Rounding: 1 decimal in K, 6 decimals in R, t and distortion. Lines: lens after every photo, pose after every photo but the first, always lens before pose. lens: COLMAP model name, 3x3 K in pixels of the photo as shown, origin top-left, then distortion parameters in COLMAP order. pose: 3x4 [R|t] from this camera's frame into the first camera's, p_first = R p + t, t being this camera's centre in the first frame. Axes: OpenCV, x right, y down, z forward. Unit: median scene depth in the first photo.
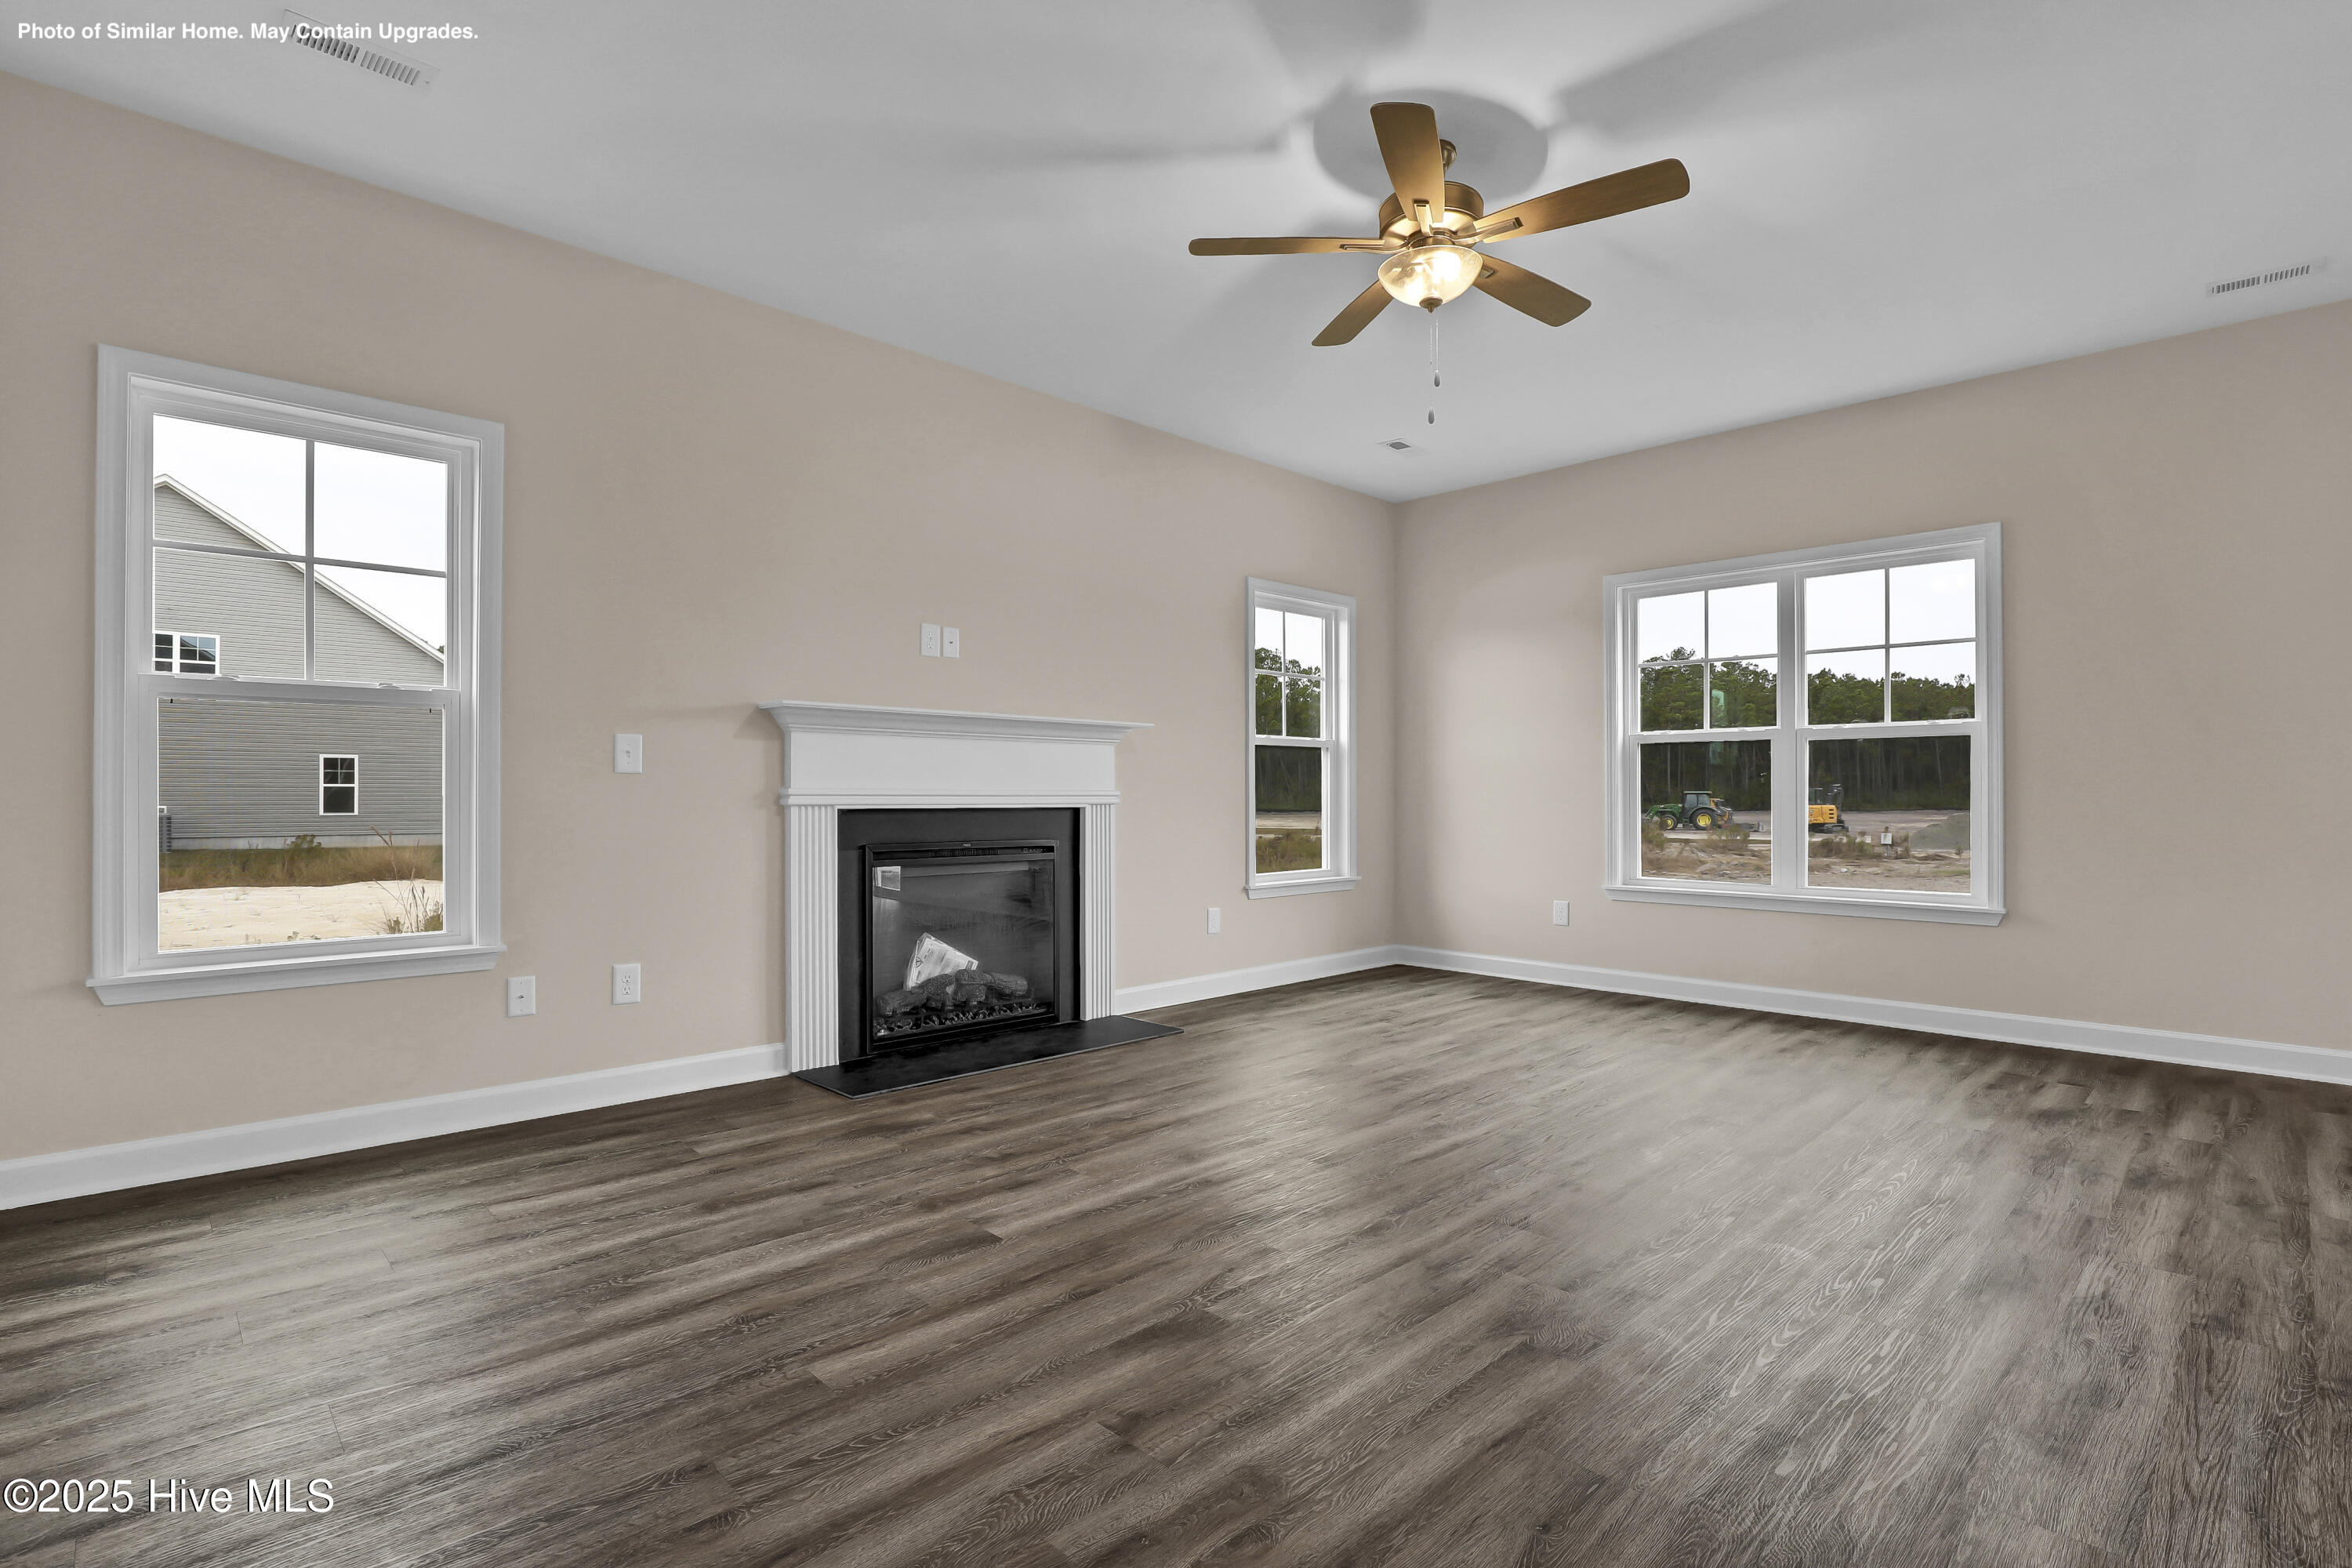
lens RADIAL K [[1121.7, 0, 1170.7], [0, 1121.7, 788.4], [0, 0, 1]] dist [0.001454, 0.000130]
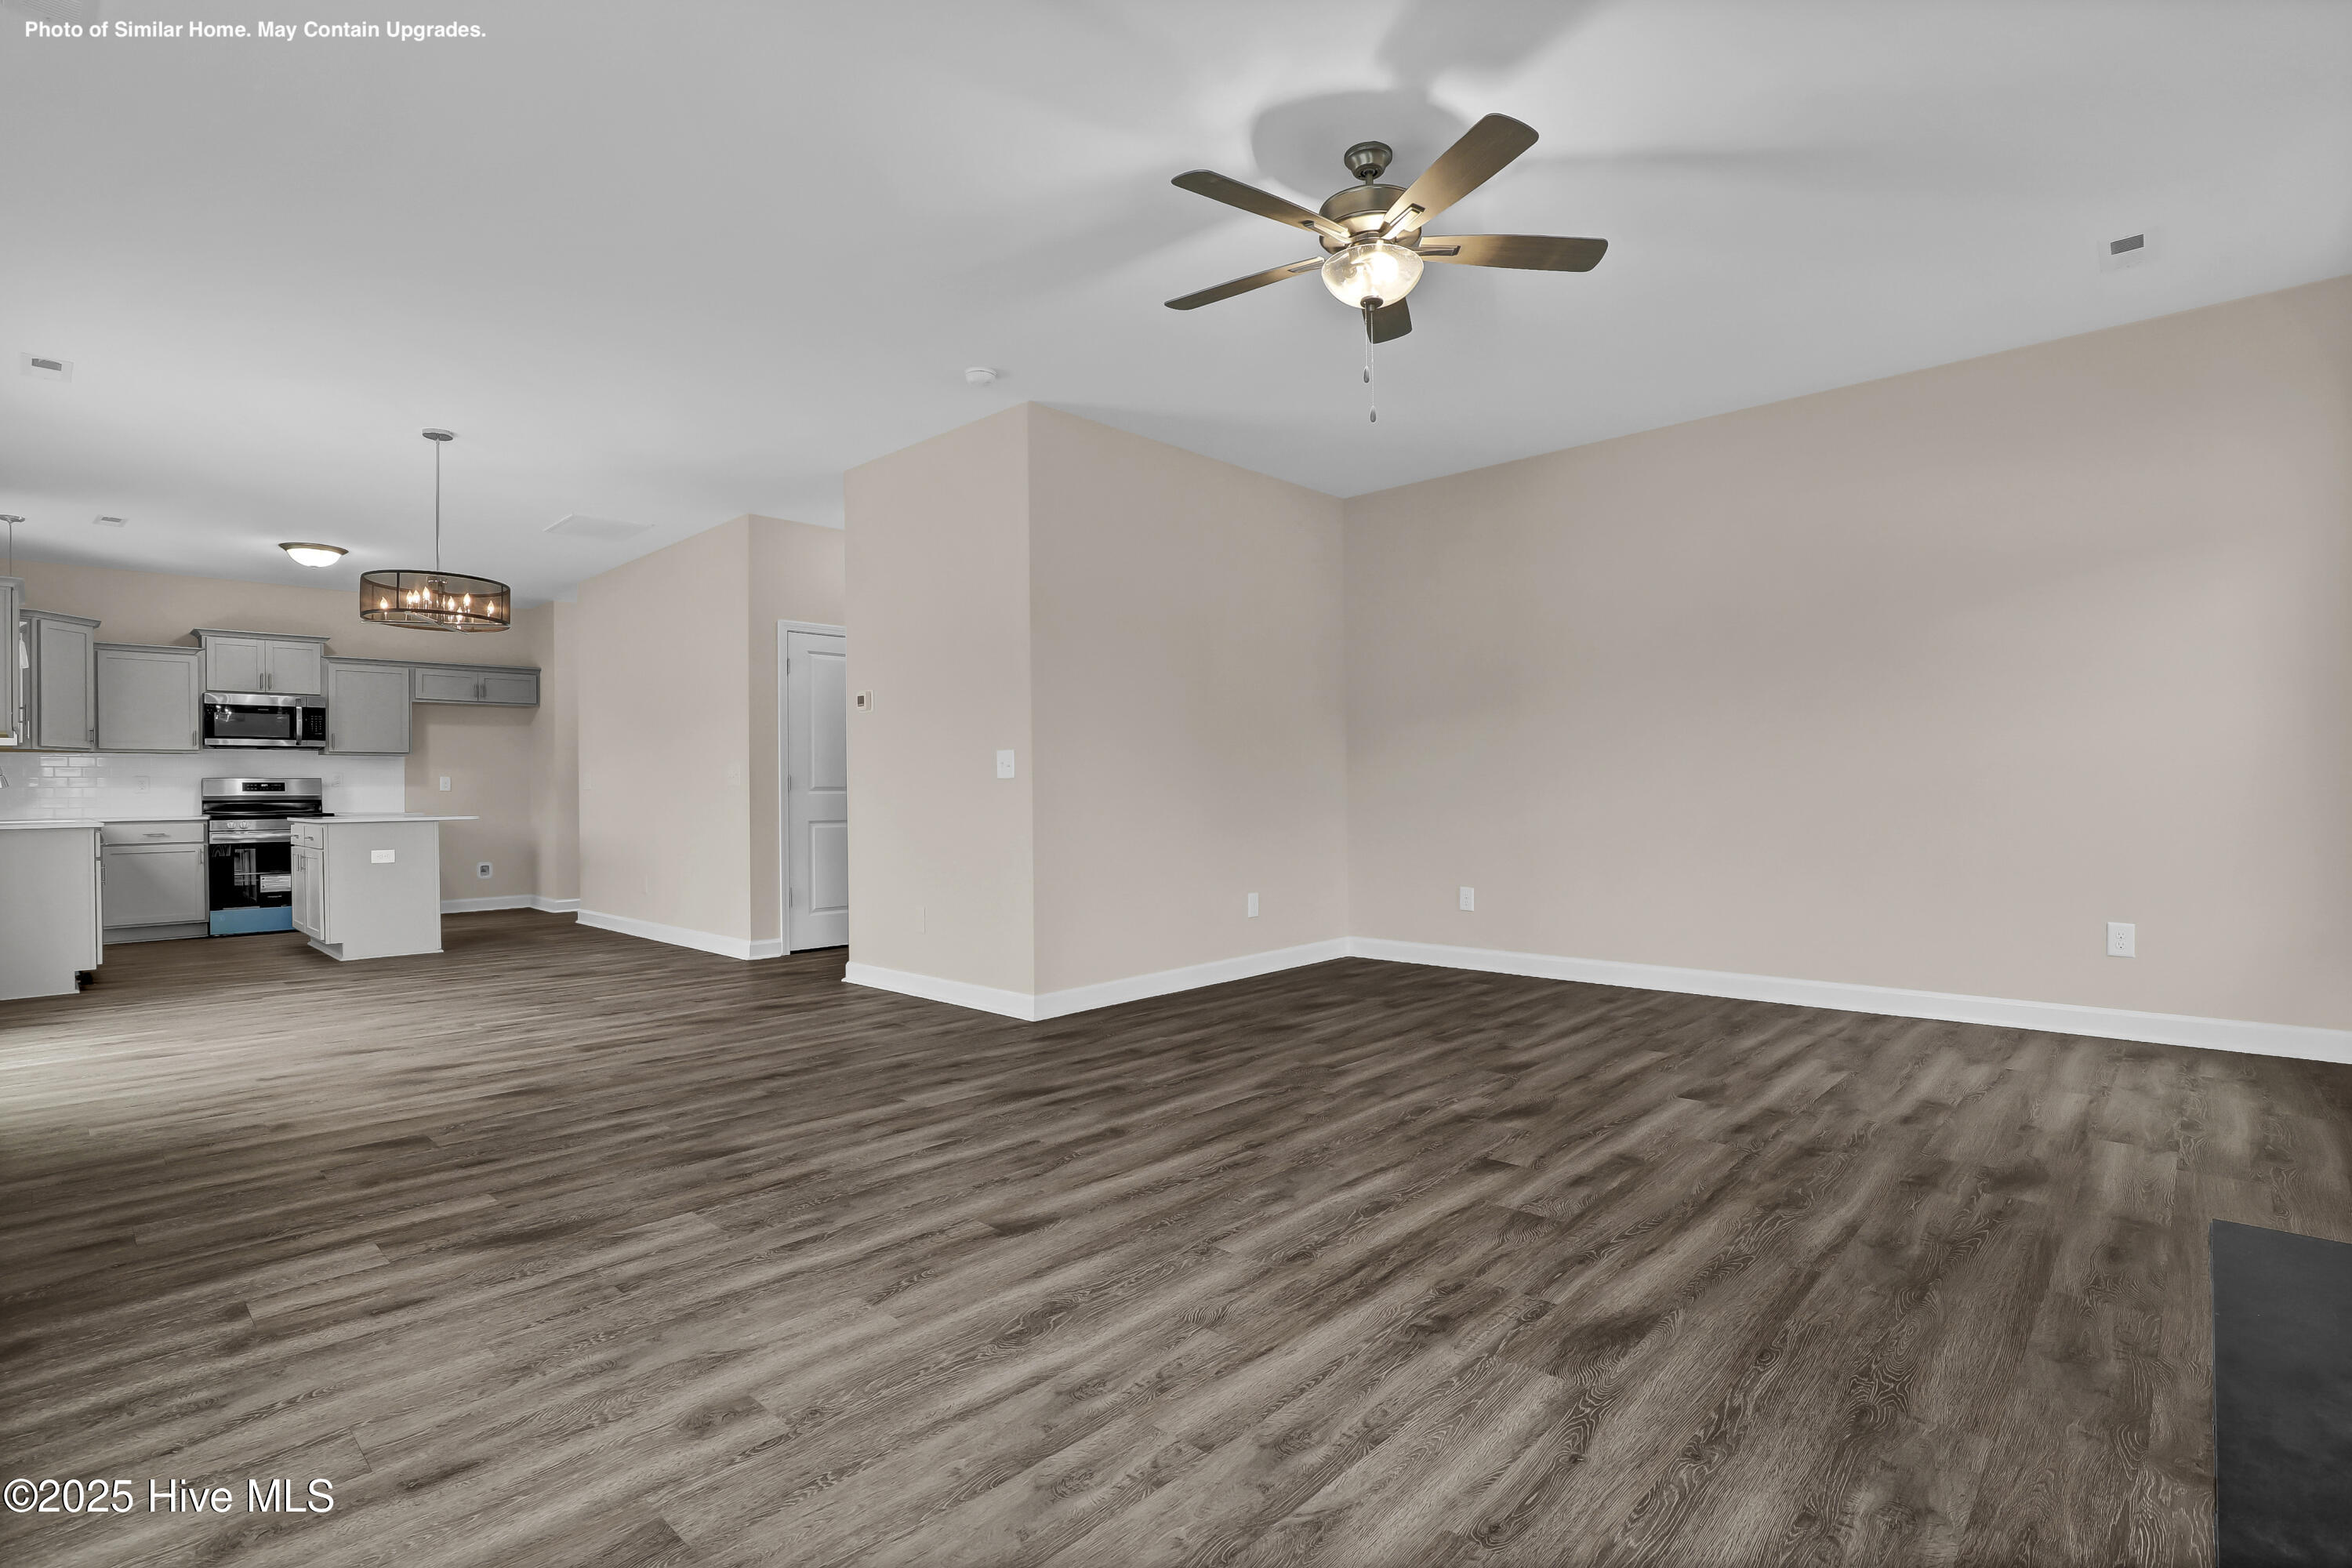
lens RADIAL K [[1121.7, 0, 1179.5], [0, 1121.7, 792.3], [0, 0, 1]] dist [0.001454, 0.000130]
pose [[-0.998909, 0.004722, -0.046465, 0.451684], [0.005143, 0.999947, -0.008943, 0.019336], [0.046420, -0.009172, -0.998880, 1.974718]]
